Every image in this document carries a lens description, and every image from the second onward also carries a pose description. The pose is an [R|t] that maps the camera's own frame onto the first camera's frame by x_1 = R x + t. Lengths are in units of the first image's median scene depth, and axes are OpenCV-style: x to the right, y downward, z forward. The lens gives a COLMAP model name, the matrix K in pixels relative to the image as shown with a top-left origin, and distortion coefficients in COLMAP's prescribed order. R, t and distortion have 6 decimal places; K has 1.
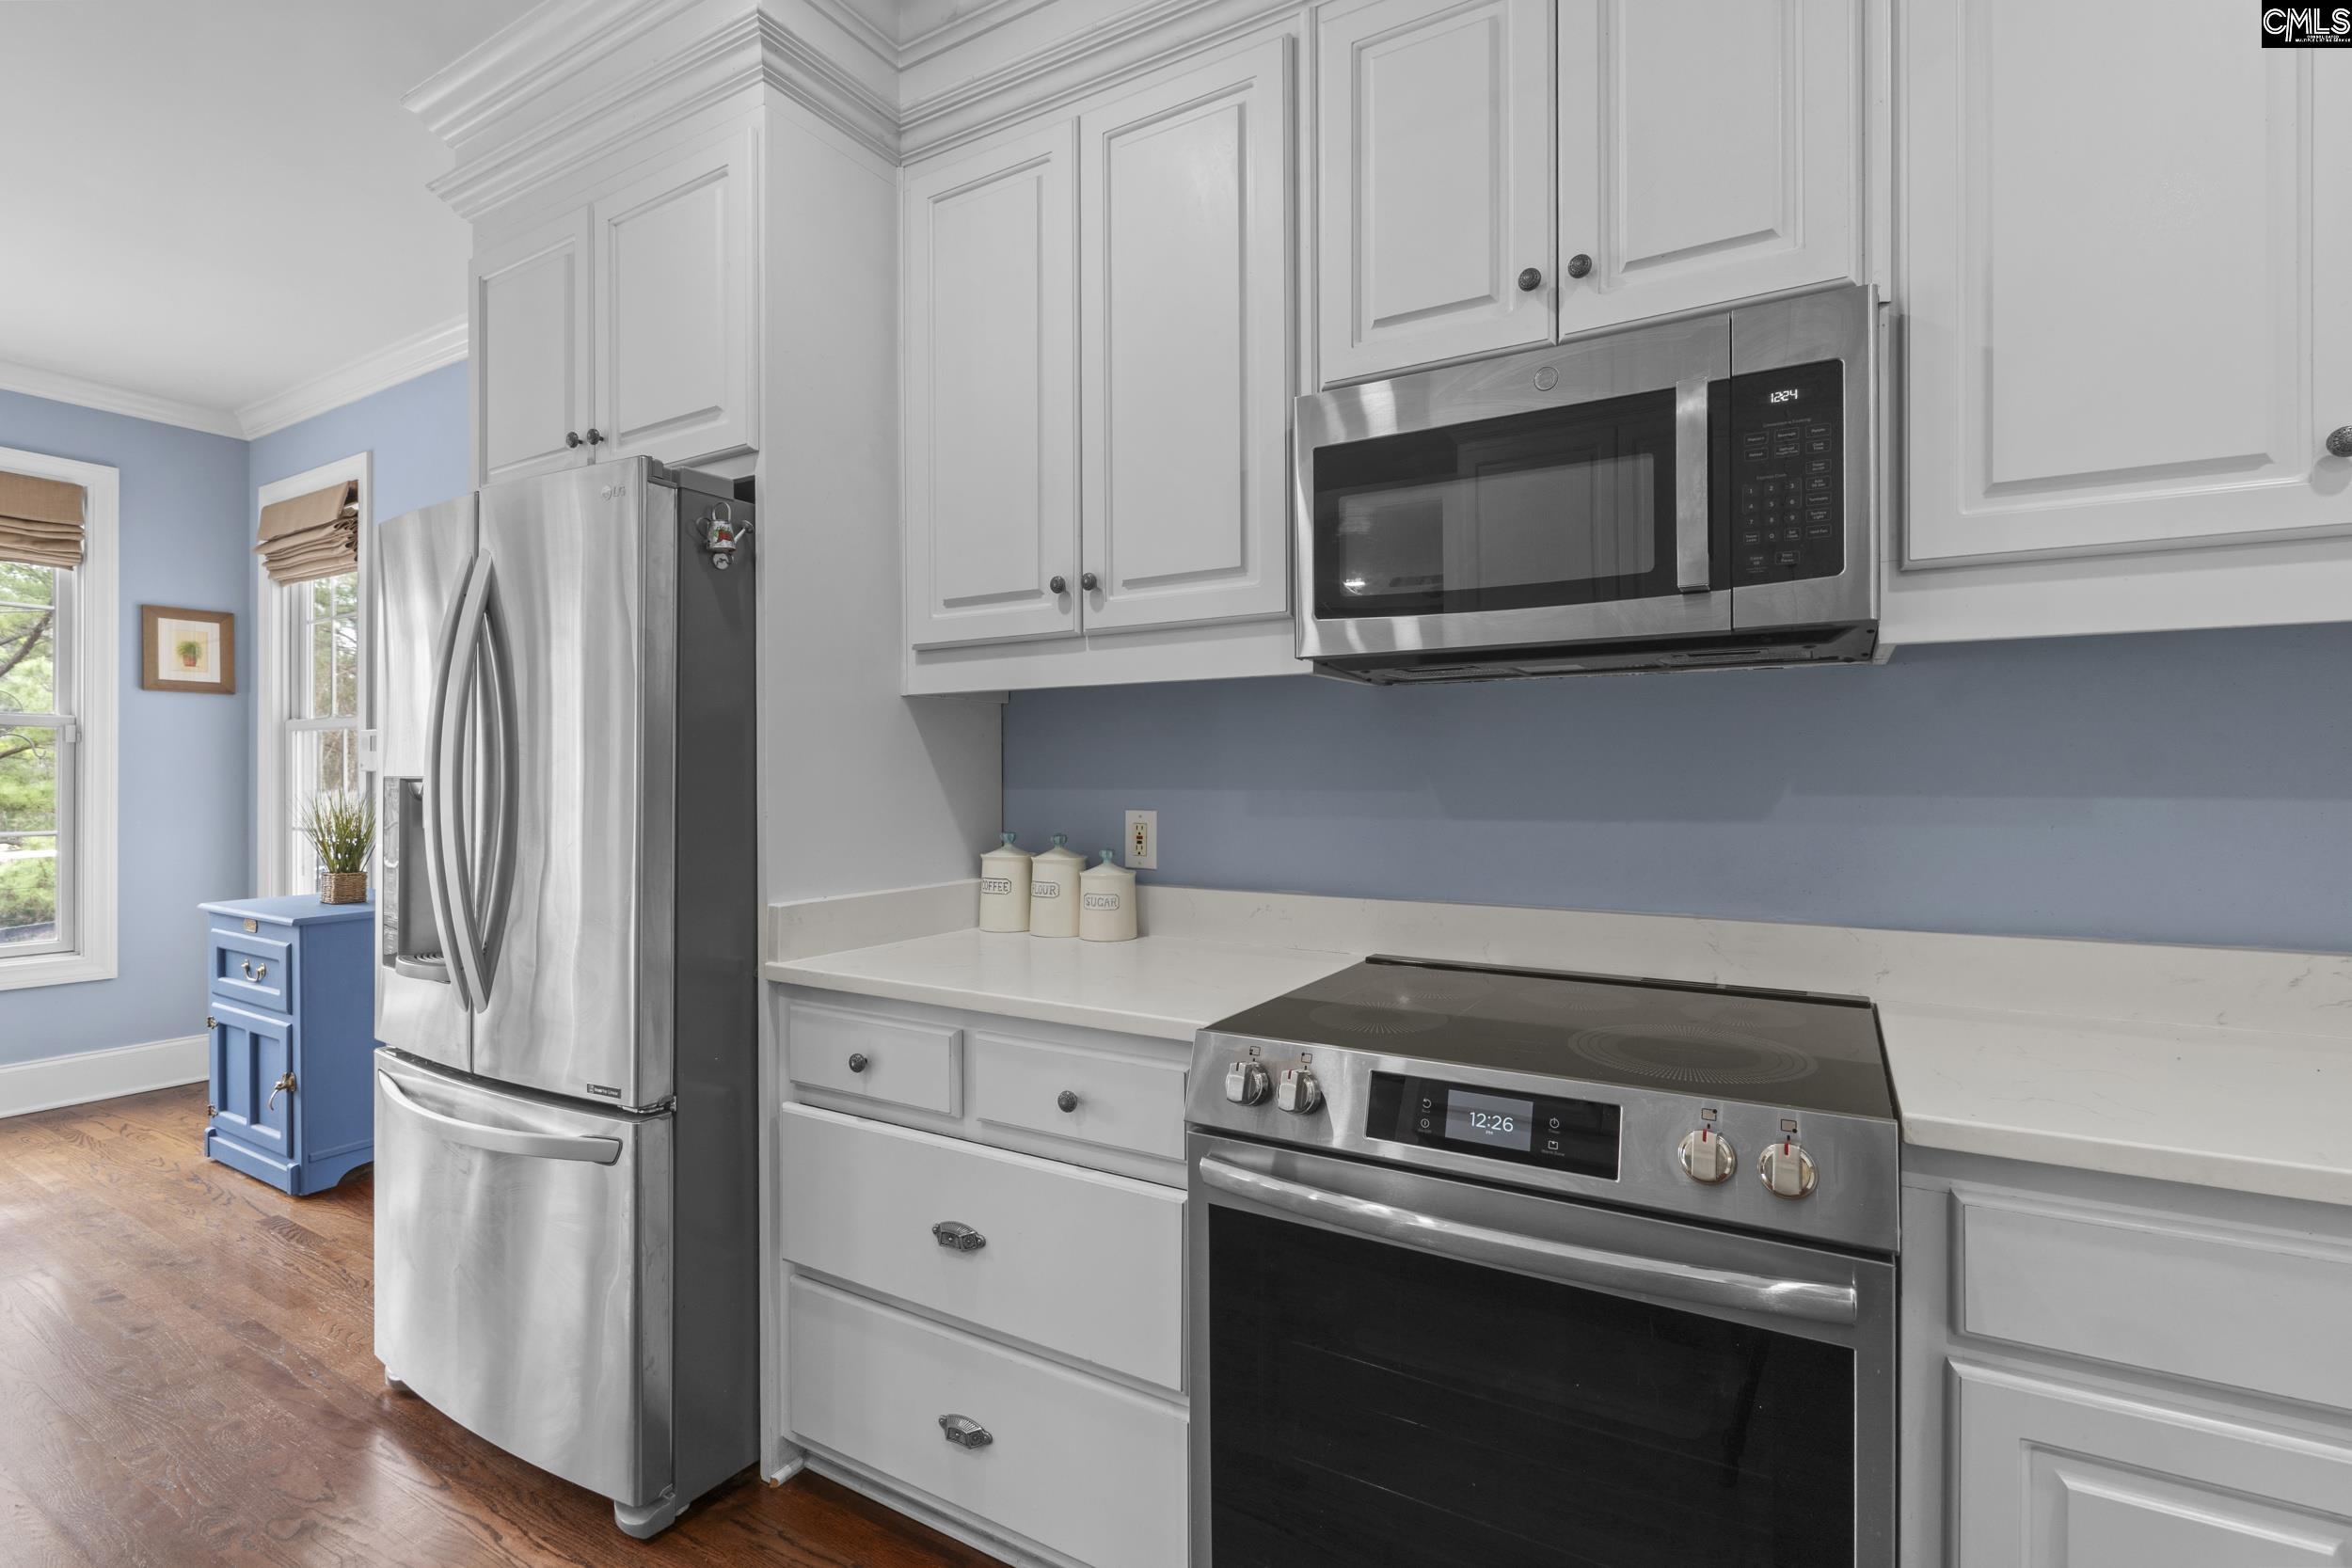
lens RADIAL K [[1087.0, 0, 1178.7], [0, 1087.0, 776.5], [0, 0, 1]] dist [-0.008302, 0.002051]
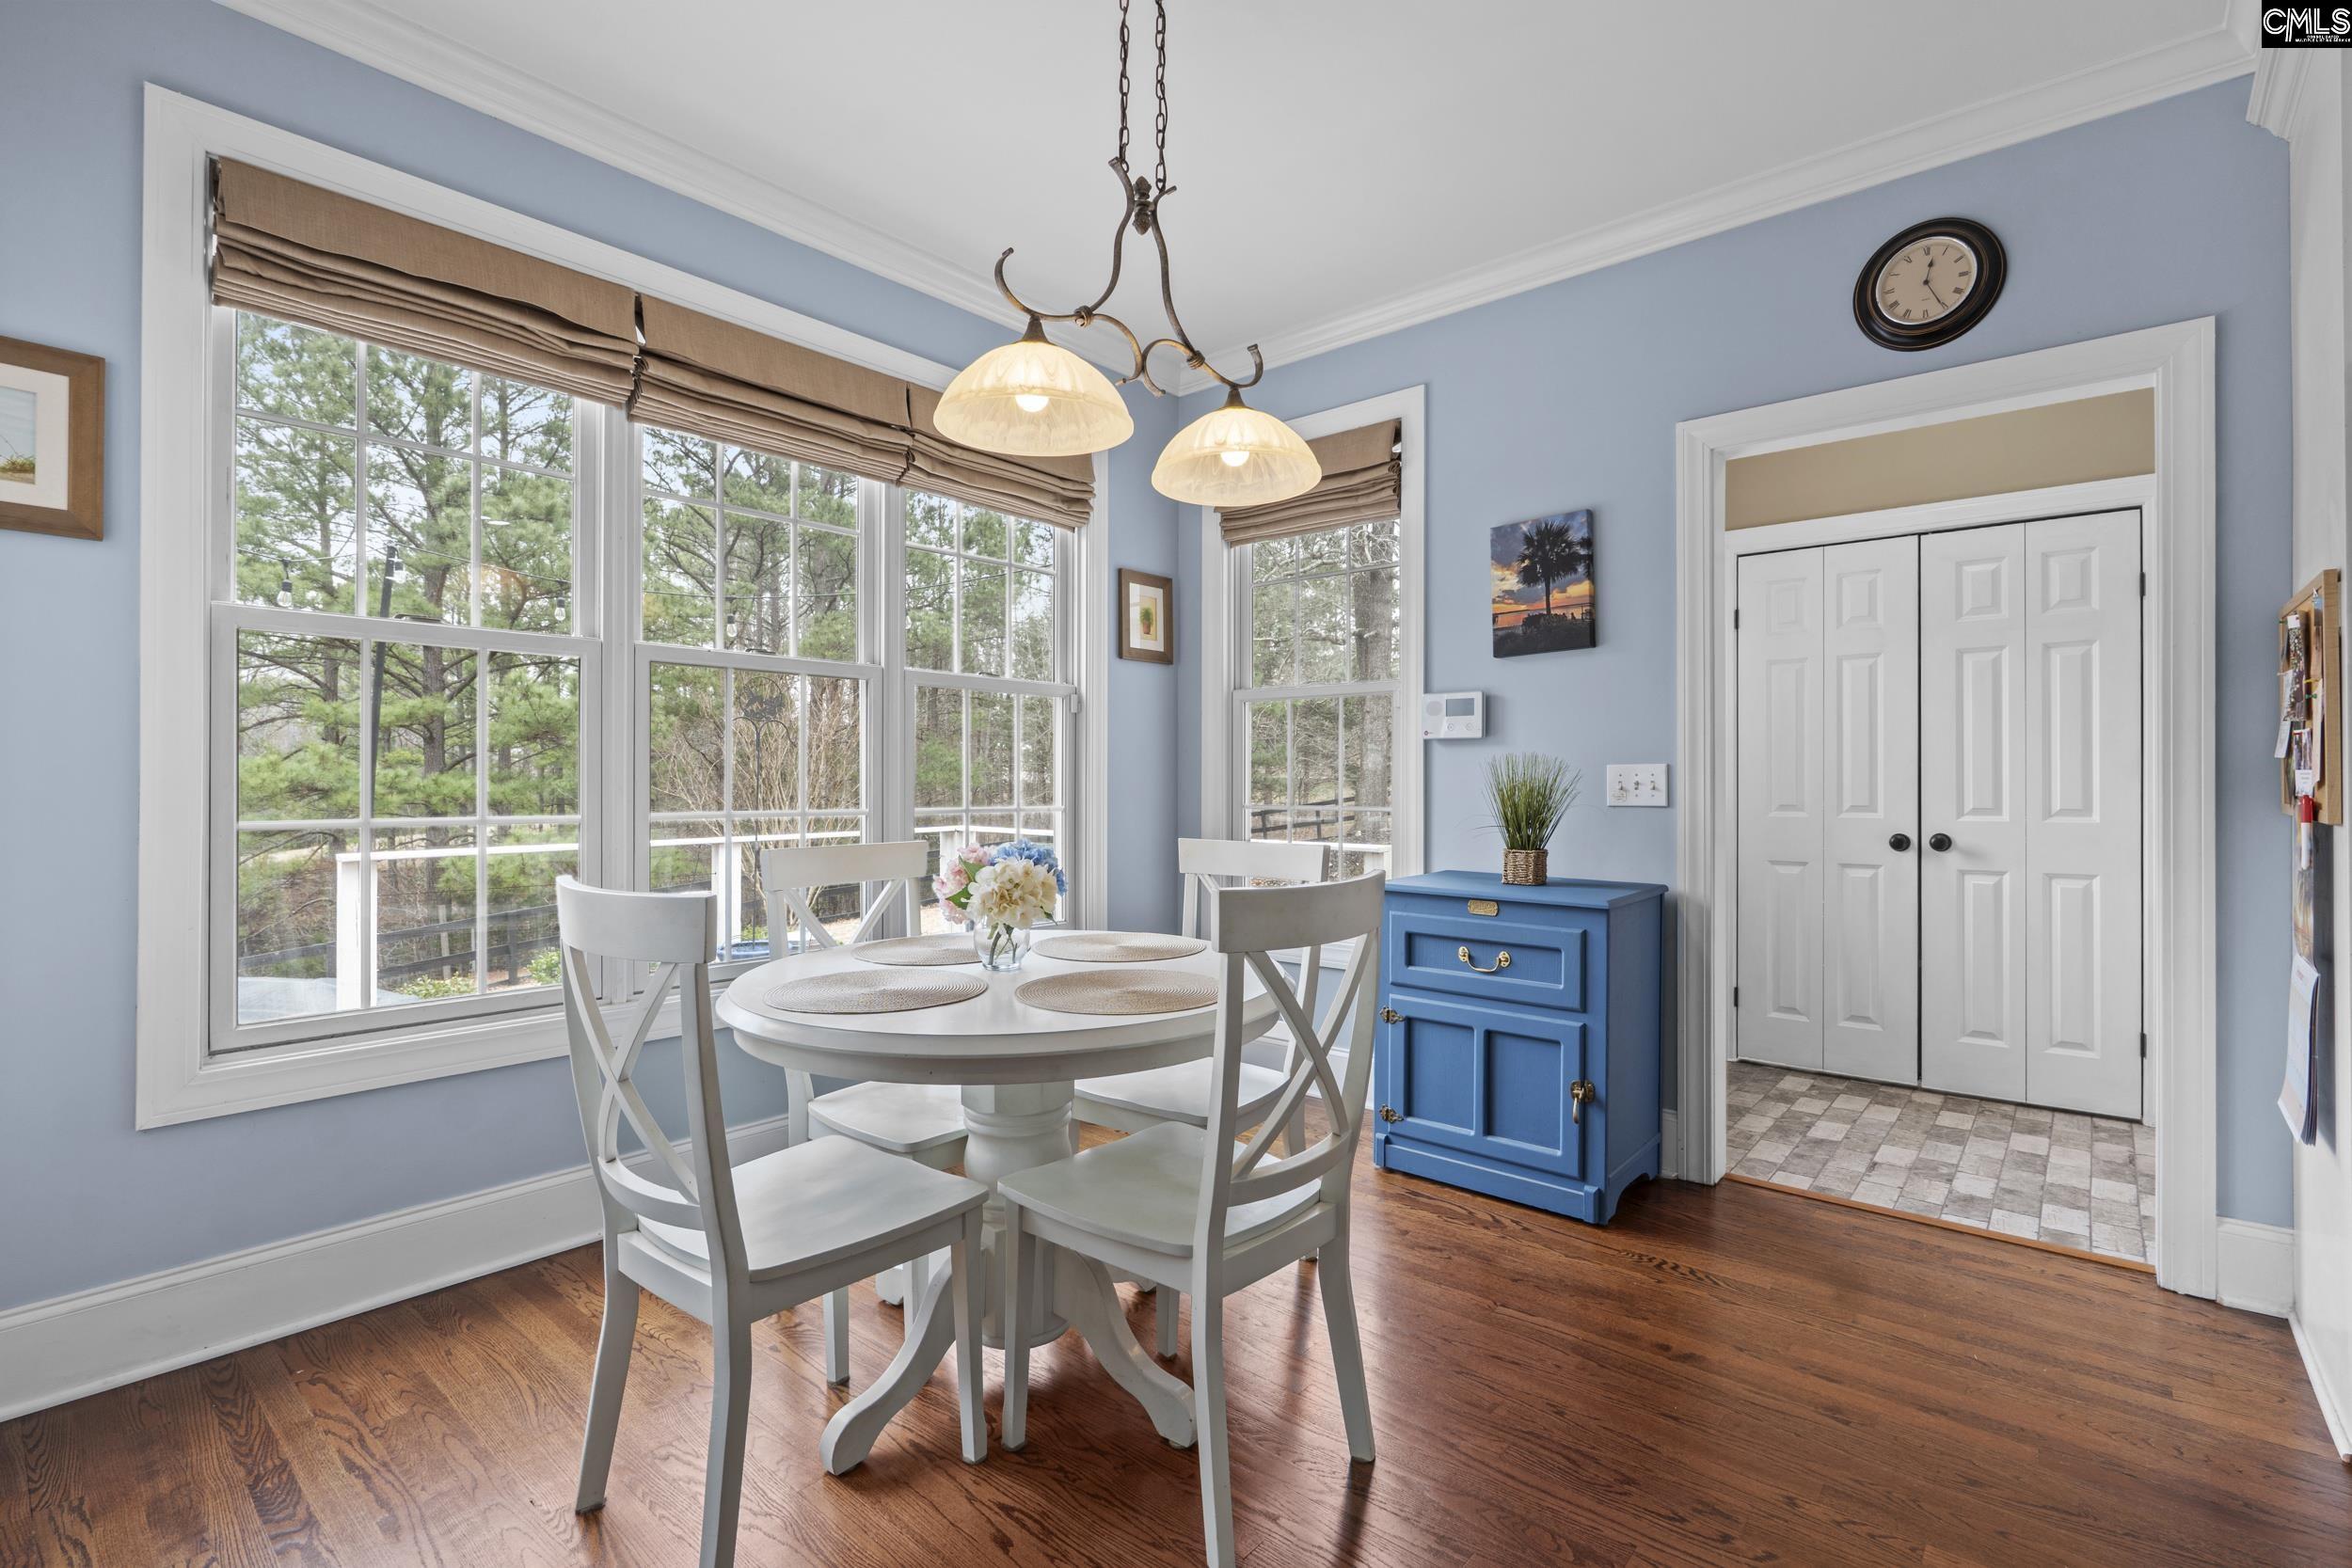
lens RADIAL K [[1087.0, 0, 1170.1], [0, 1087.0, 779.7], [0, 0, 1]] dist [-0.008302, 0.002051]
pose [[0.983324, 0.000534, -0.181861, -1.636375], [-0.001174, 0.999993, -0.003416, 0.064859], [0.181858, 0.003572, 0.983318, 0.158036]]
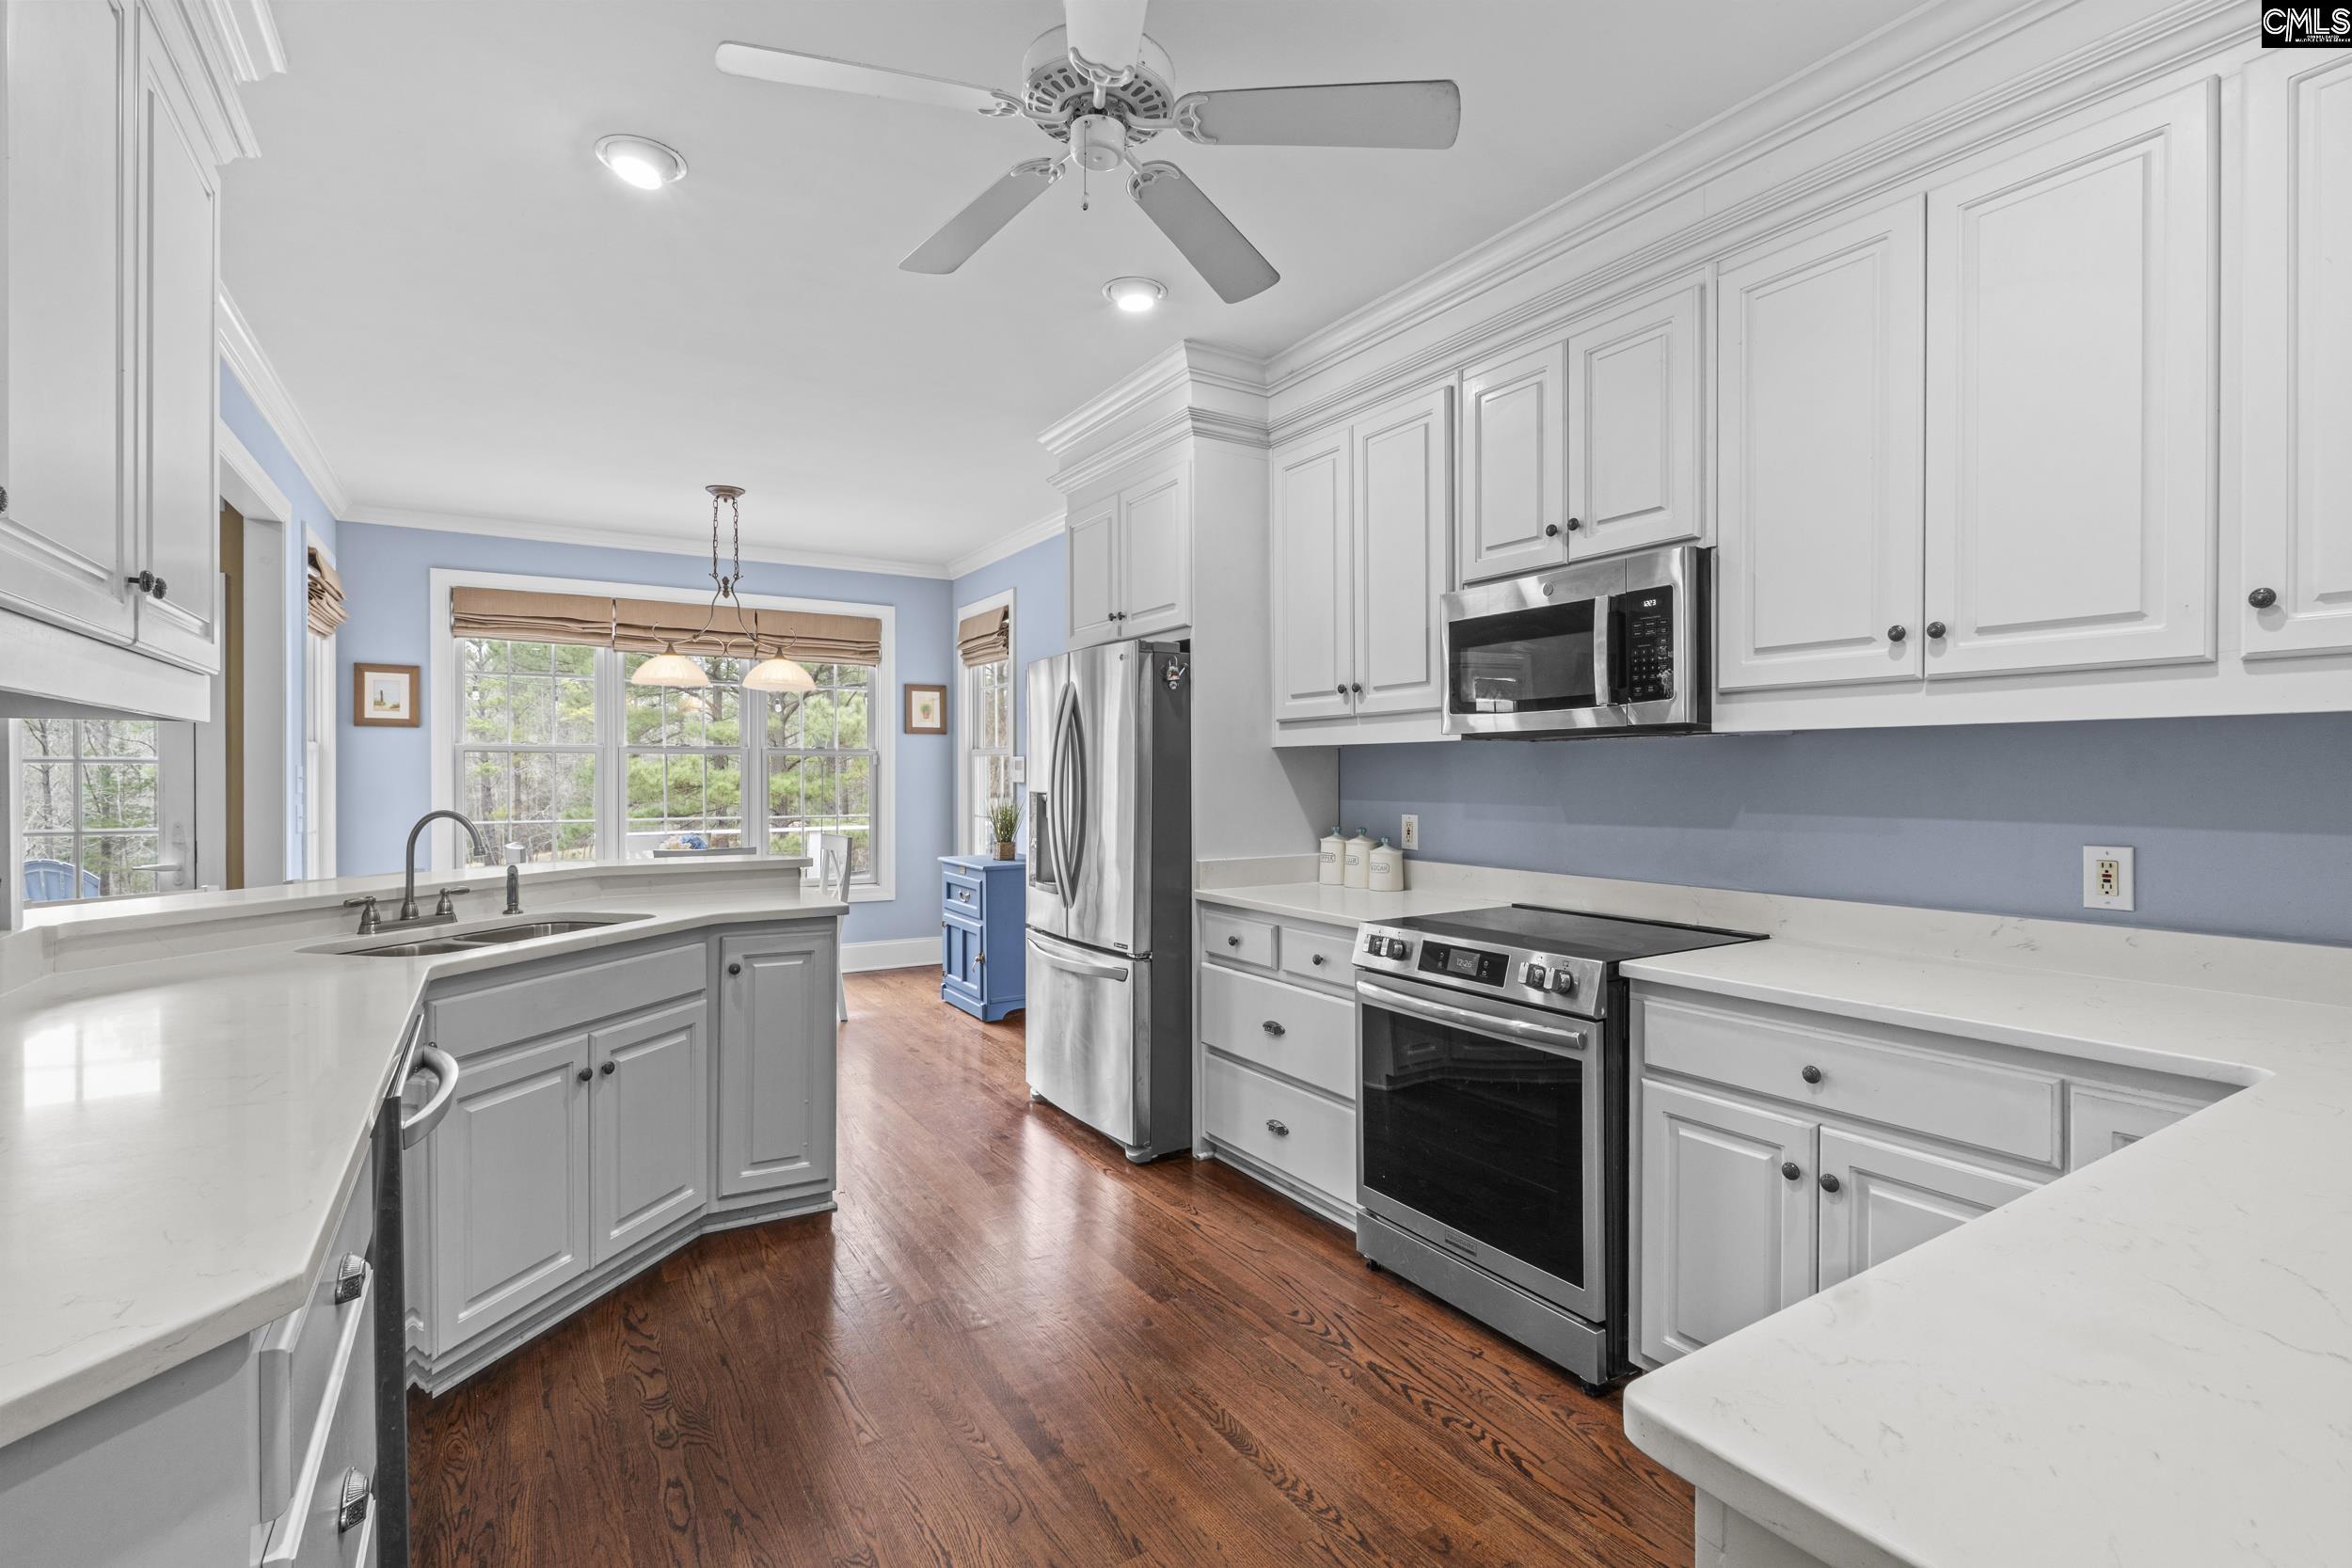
lens RADIAL K [[1087.0, 0, 1169.8], [0, 1087.0, 774.9], [0, 0, 1]] dist [-0.008302, 0.002051]
pose [[0.884653, -0.000276, -0.466251, 0.480900], [0.001474, 0.999996, 0.002204, -0.038679], [0.466248, -0.002637, 0.884650, -0.732528]]
